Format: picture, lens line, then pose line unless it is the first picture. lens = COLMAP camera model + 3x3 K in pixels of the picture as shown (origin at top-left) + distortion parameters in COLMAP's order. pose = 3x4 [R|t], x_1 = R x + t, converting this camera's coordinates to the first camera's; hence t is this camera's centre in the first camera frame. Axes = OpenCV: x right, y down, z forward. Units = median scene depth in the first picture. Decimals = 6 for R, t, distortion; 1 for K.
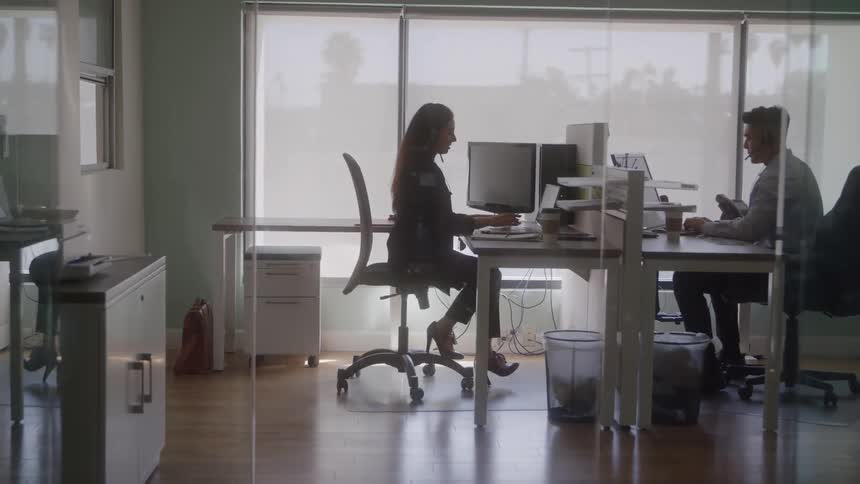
lens RADIAL K [[1168.4, 0, 430.0], [0, 1168.4, 242.0], [0, 0, 1]] dist [0.079003, -0.006417]
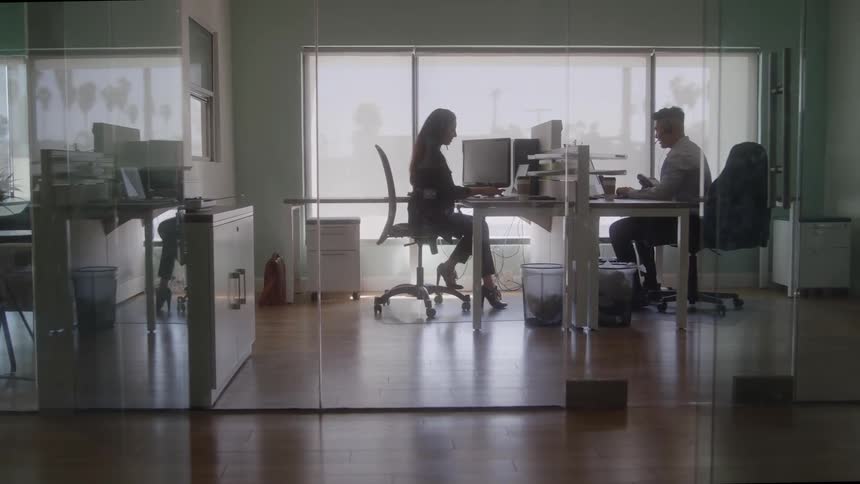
lens RADIAL K [[812.6, 0, 430.0], [0, 812.6, 242.0], [0, 0, 1]] dist [-0.001455, 0.000219]
pose [[0.999777, -0.021099, 0.000377, -0.010495], [0.021102, 0.999673, -0.014413, 0.056285], [-0.000073, 0.014418, 0.999896, 0.017813]]
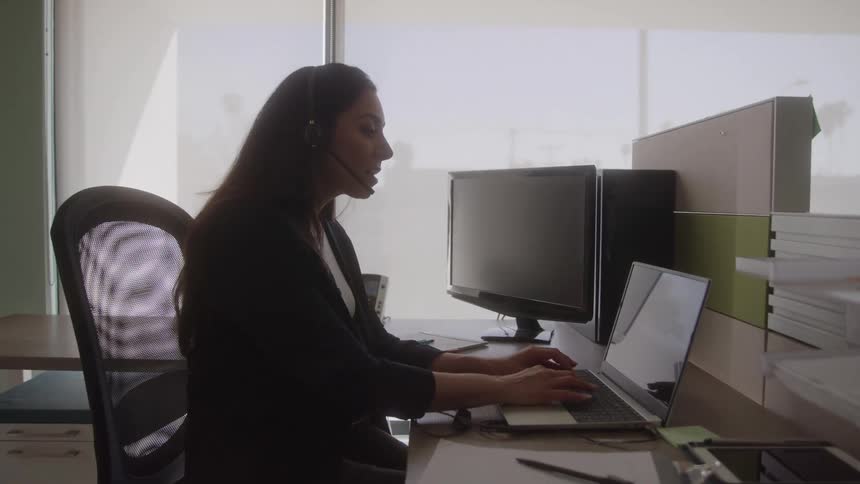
lens RADIAL K [[1168.4, 0, 430.0], [0, 1168.4, 242.0], [0, 0, 1]] dist [0.079003, -0.006417]
pose [[0.999934, -0.007477, -0.008688, 0.037146], [0.007133, 0.999213, -0.039019, -0.043402], [0.008973, 0.038954, 0.999201, 0.615154]]
